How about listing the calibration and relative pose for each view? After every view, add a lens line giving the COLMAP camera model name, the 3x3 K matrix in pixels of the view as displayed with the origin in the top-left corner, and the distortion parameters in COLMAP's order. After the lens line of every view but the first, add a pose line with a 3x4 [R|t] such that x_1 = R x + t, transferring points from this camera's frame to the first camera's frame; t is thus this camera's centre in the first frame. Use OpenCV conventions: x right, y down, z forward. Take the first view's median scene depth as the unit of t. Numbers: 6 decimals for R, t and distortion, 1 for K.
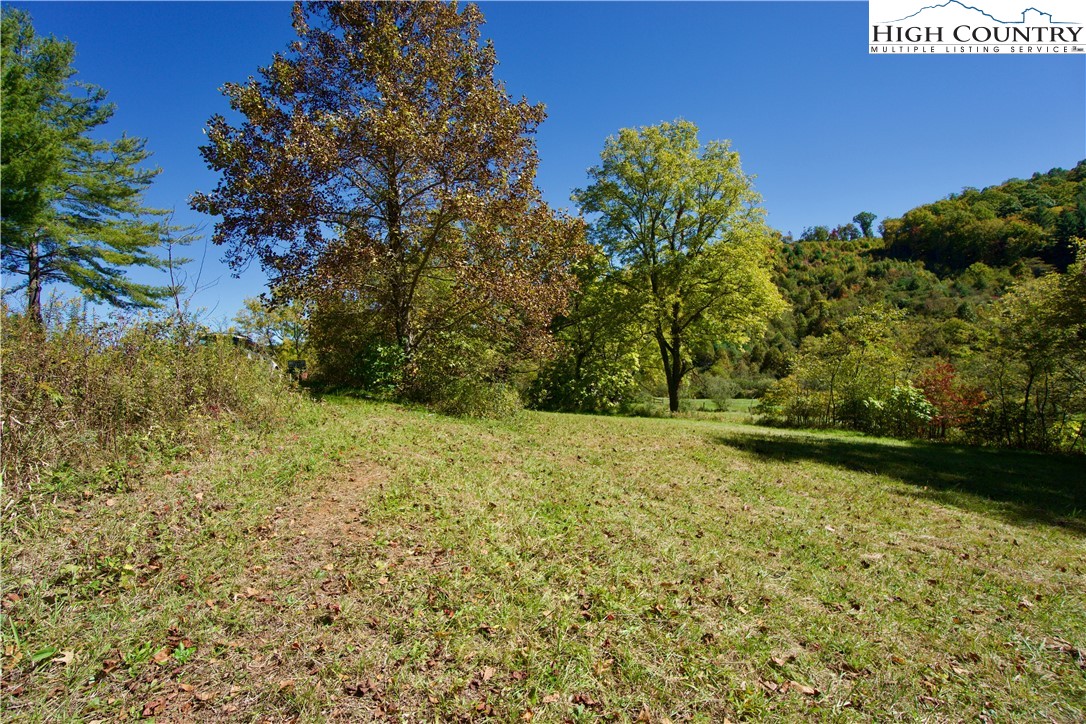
lens RADIAL K [[496.9, 0, 533.2], [0, 496.9, 363.0], [0, 0, 1]] dist [-0.036936, 0.016266]
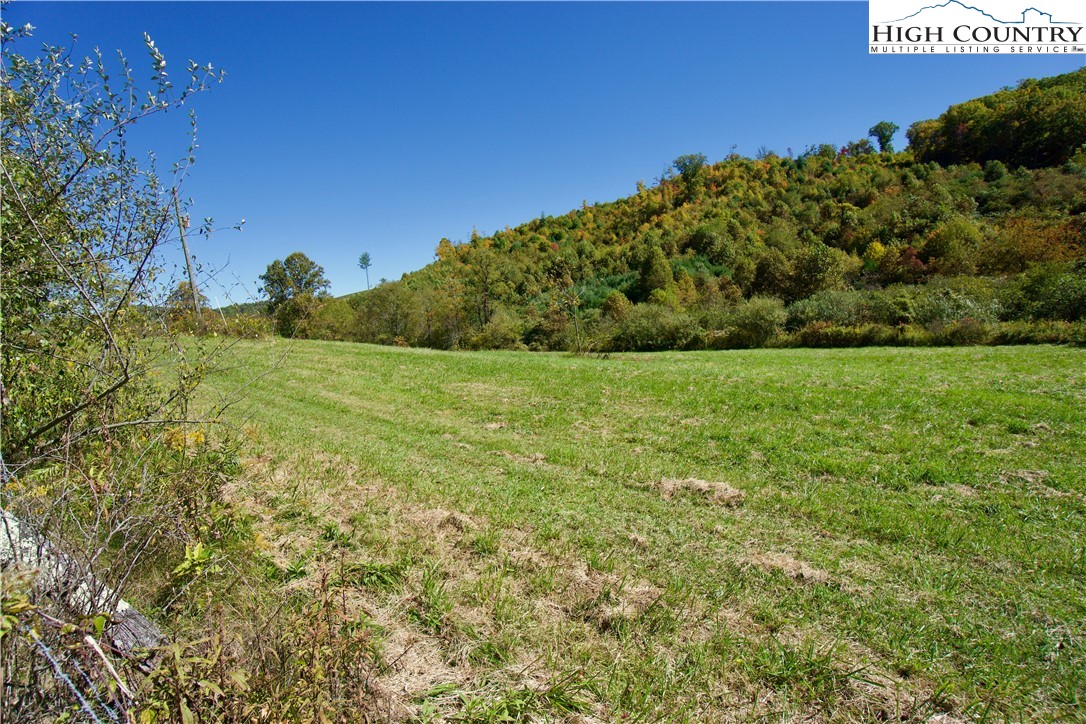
lens RADIAL K [[496.9, 0, 525.7], [0, 496.9, 362.8], [0, 0, 1]] dist [-0.036936, 0.016266]
pose [[0.999950, -0.006948, 0.007258, 0.125792], [0.006317, 0.996485, 0.083528, 0.021506], [-0.007813, -0.083477, 0.996479, 0.269678]]
